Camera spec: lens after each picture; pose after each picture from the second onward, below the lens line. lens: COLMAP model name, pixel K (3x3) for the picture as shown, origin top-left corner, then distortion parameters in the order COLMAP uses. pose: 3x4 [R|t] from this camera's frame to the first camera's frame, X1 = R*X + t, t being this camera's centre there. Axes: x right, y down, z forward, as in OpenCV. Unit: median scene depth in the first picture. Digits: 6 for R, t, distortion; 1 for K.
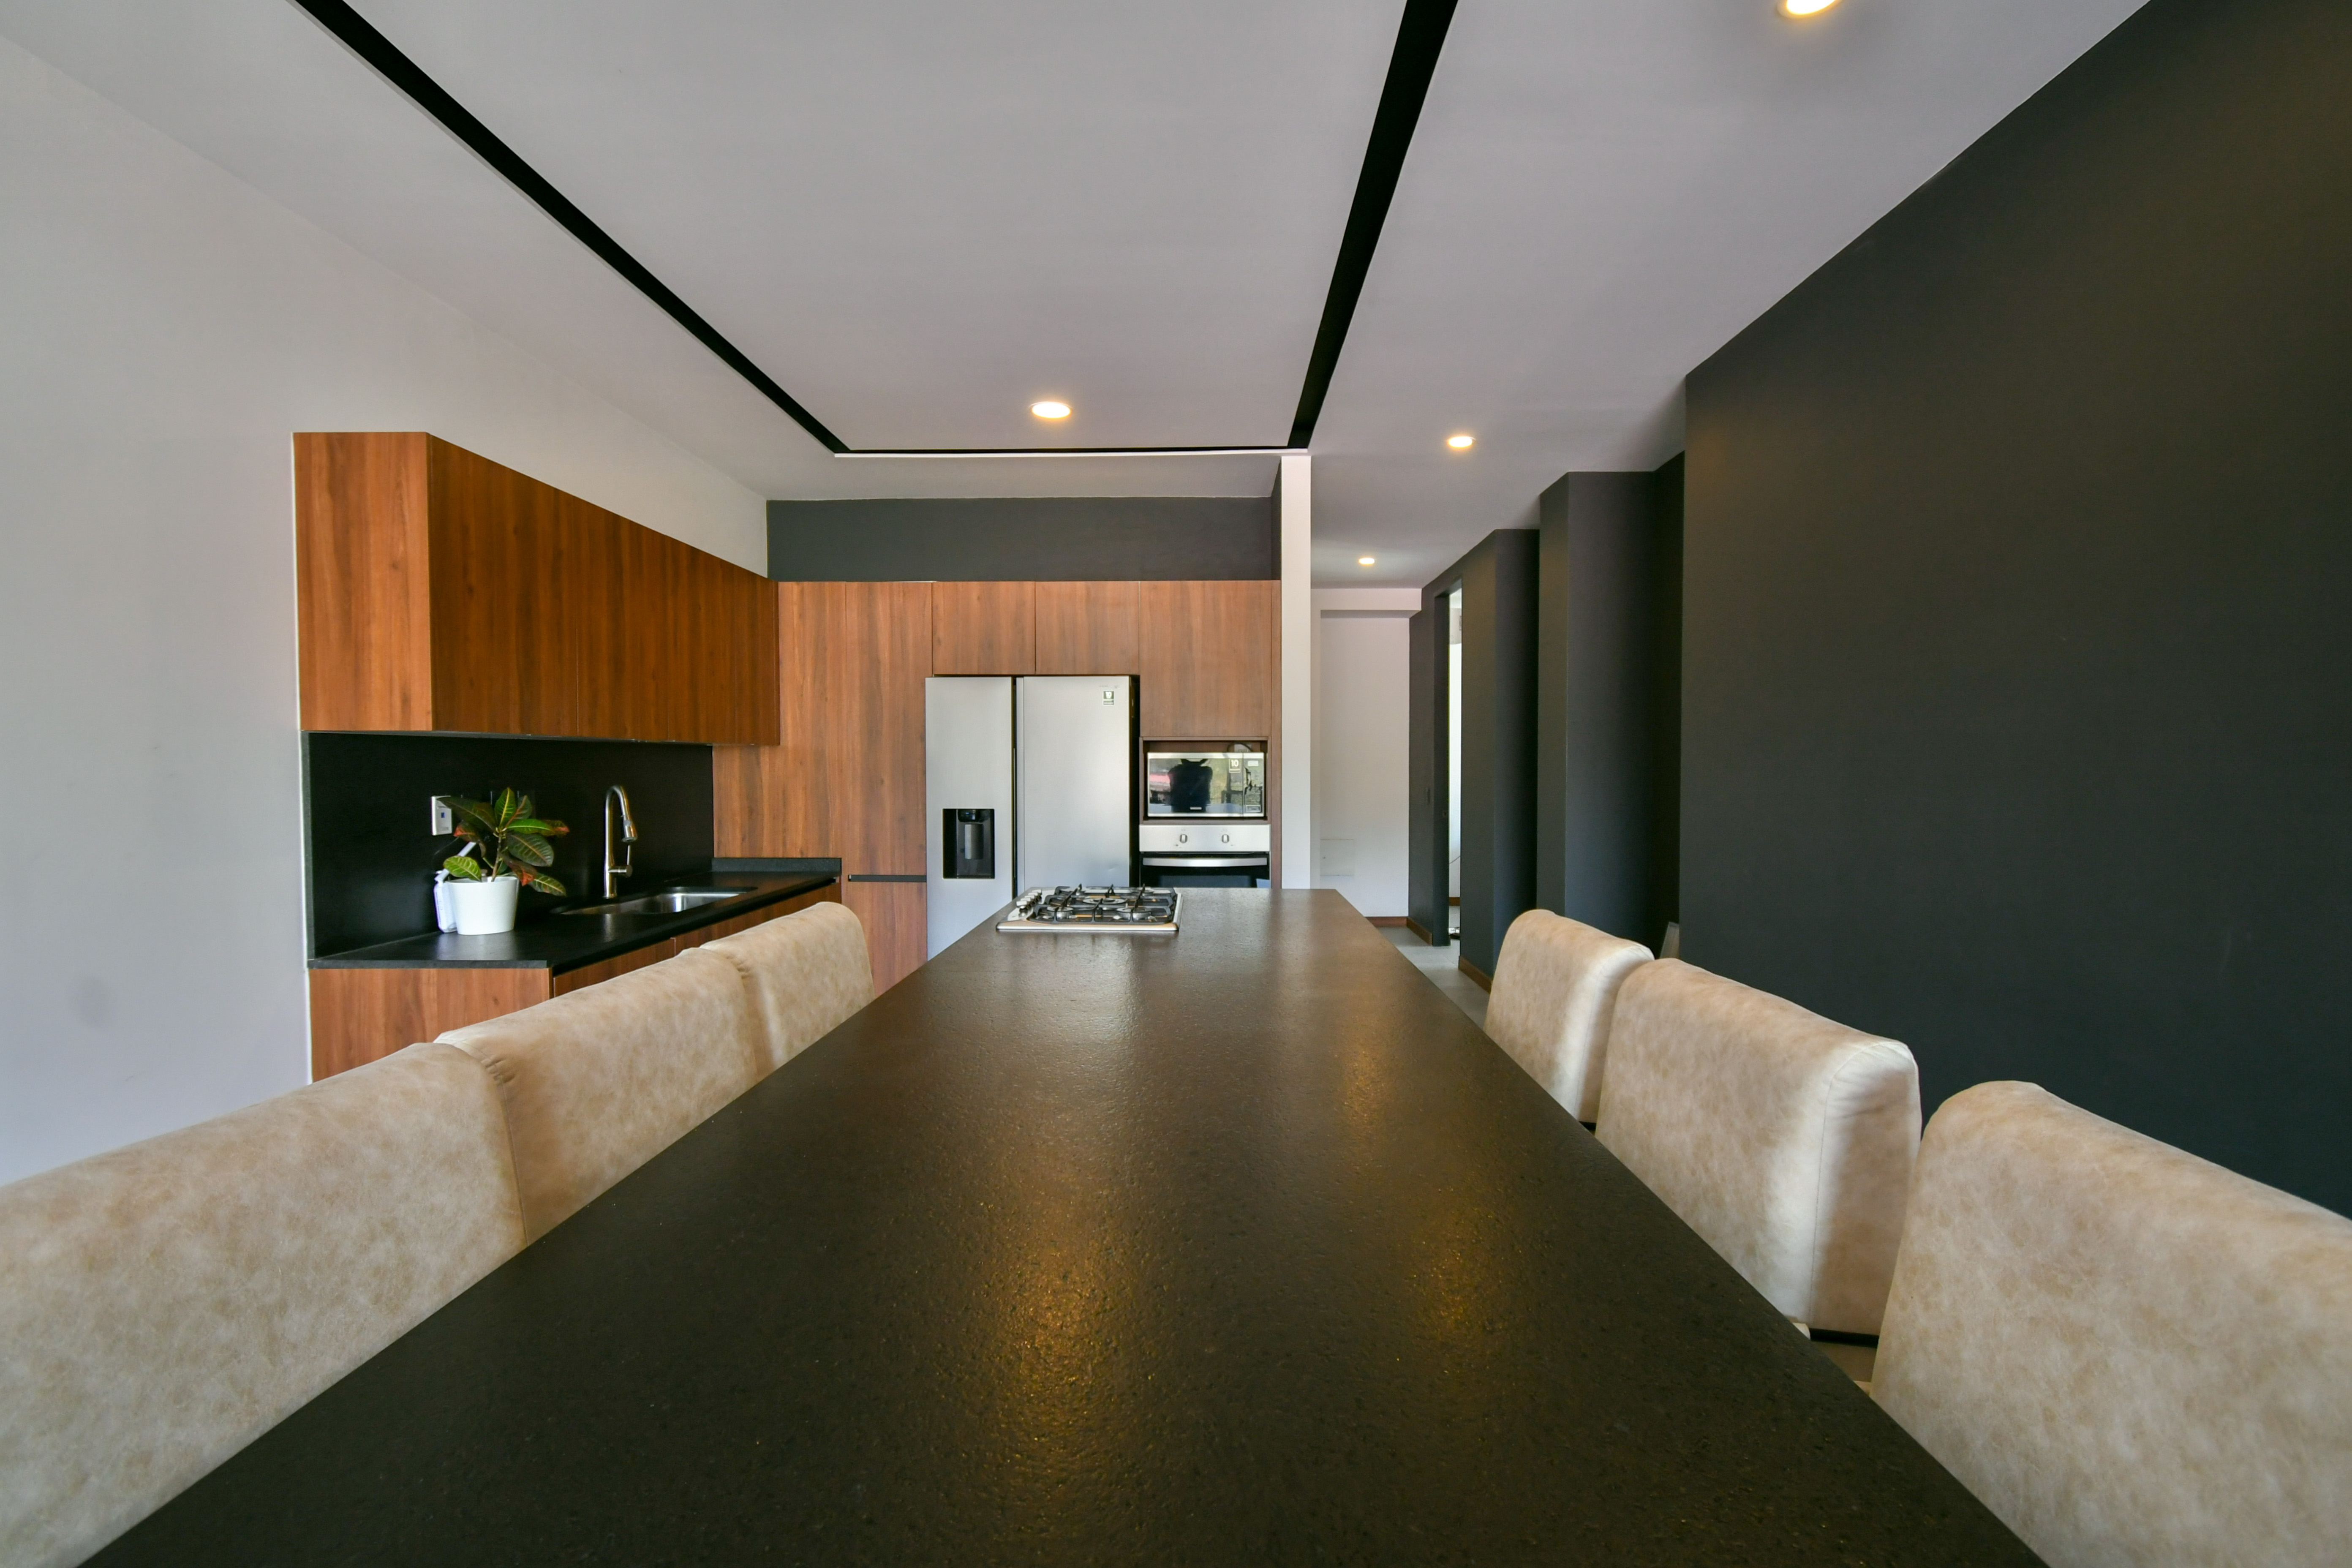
lens RADIAL K [[1041.8, 0, 1176.2], [0, 1041.8, 791.1], [0, 0, 1]] dist [0.014553, -0.000239]
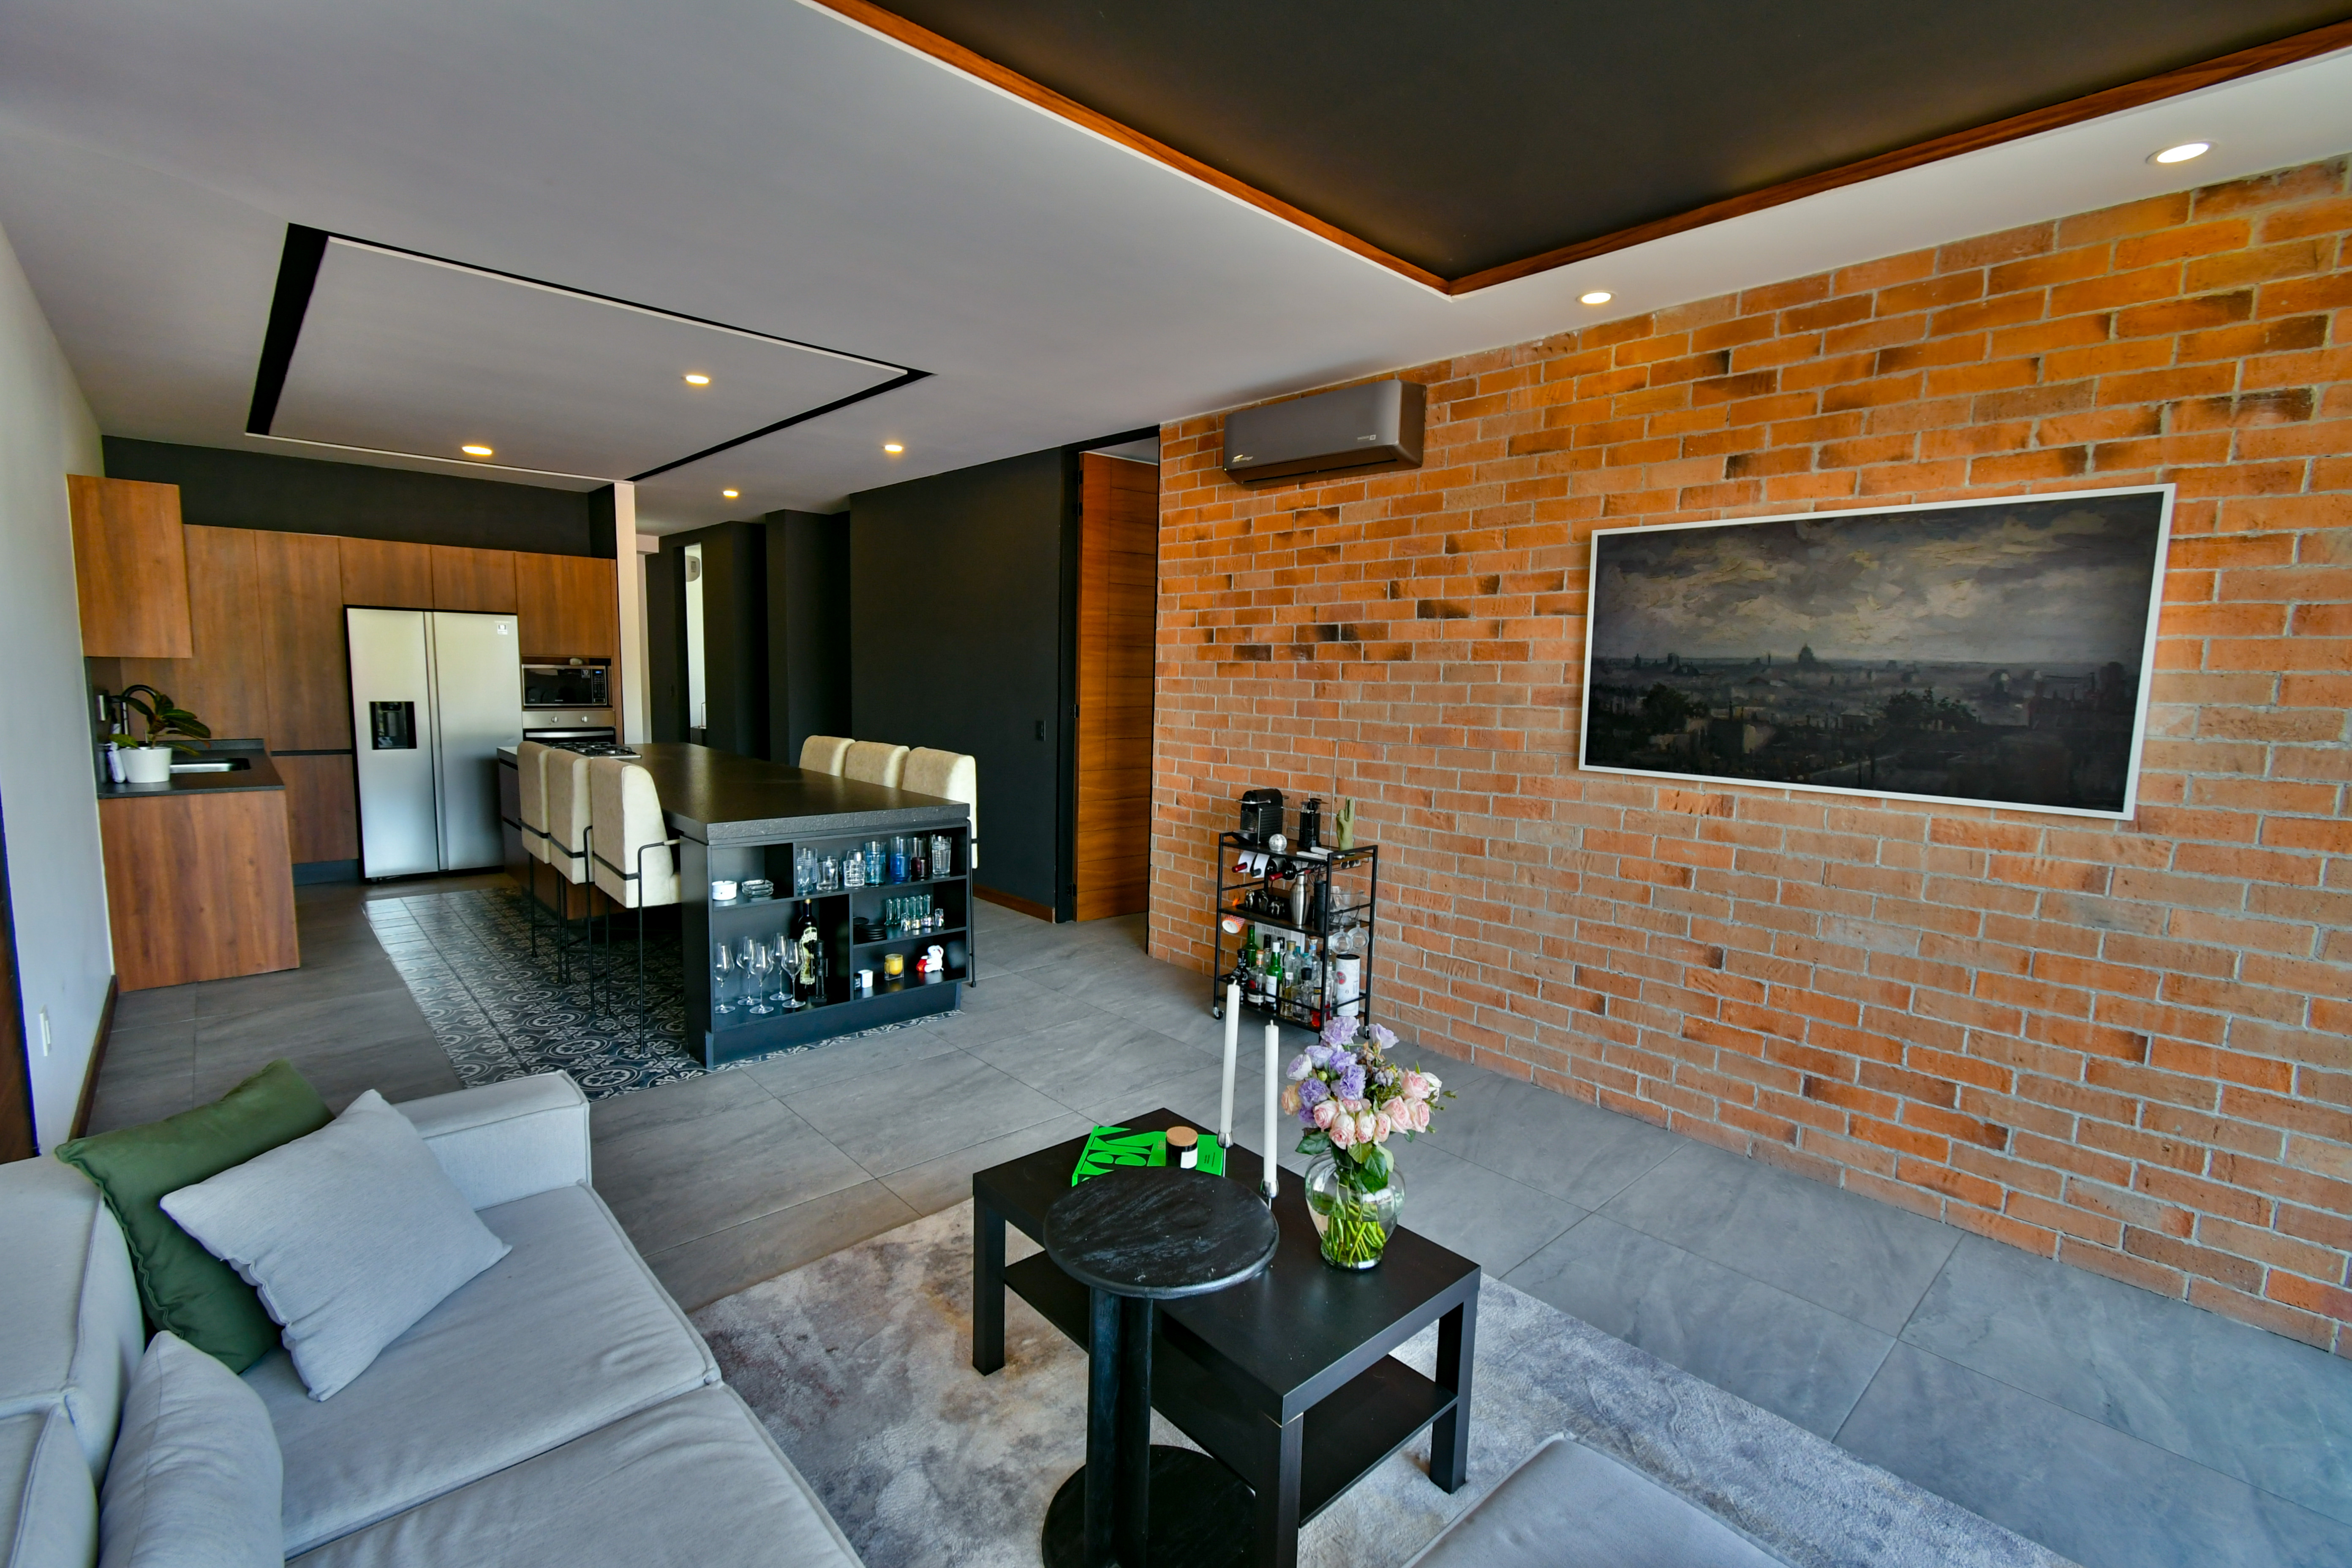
lens RADIAL K [[1038.1, 0, 1178.5], [0, 1038.1, 786.9], [0, 0, 1]] dist [0.001817, -0.001735]
pose [[0.712566, -0.062566, 0.698810, -0.431752], [-0.008703, 0.995151, 0.097972, -0.015746], [-0.701551, -0.075894, 0.708566, -0.796019]]
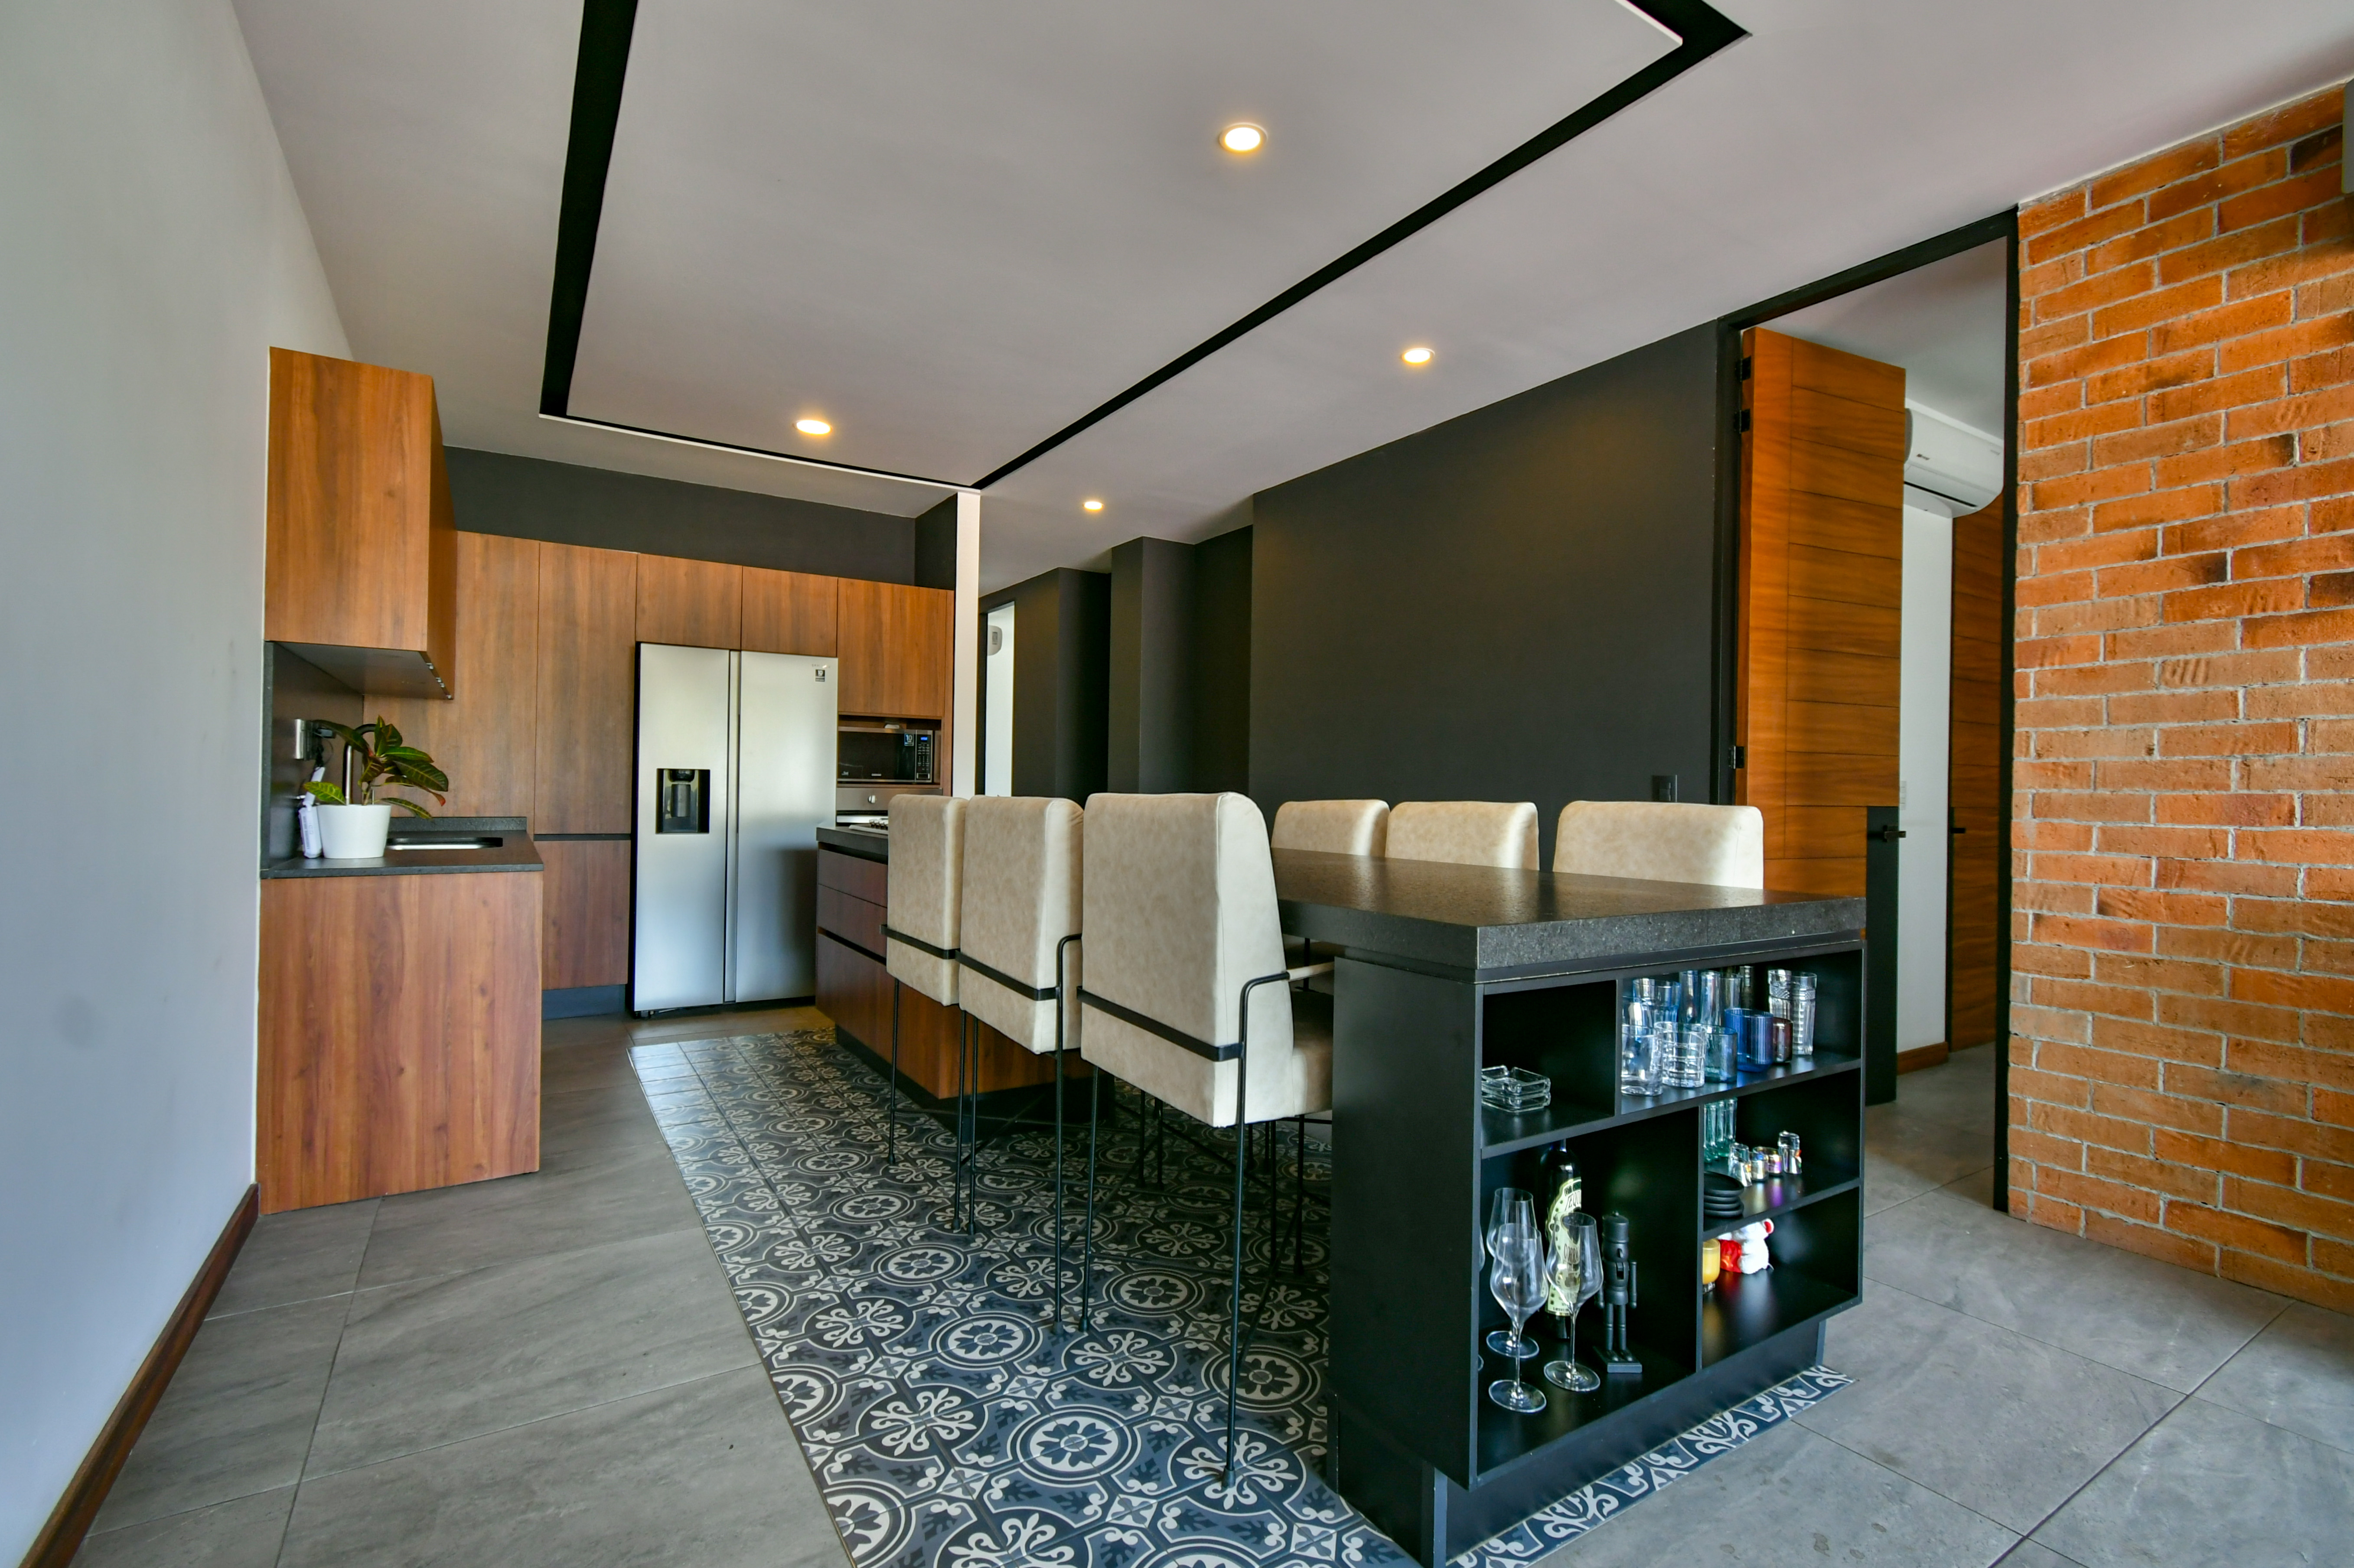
lens RADIAL K [[1054.2, 0, 1177.0], [0, 1054.2, 784.0], [0, 0, 1]] dist [0.003844, -0.001289]
pose [[0.826852, 0.015973, 0.562193, -0.385566], [-0.001650, 0.999661, -0.025976, 0.059743], [-0.562417, 0.020551, 0.826598, -0.183031]]
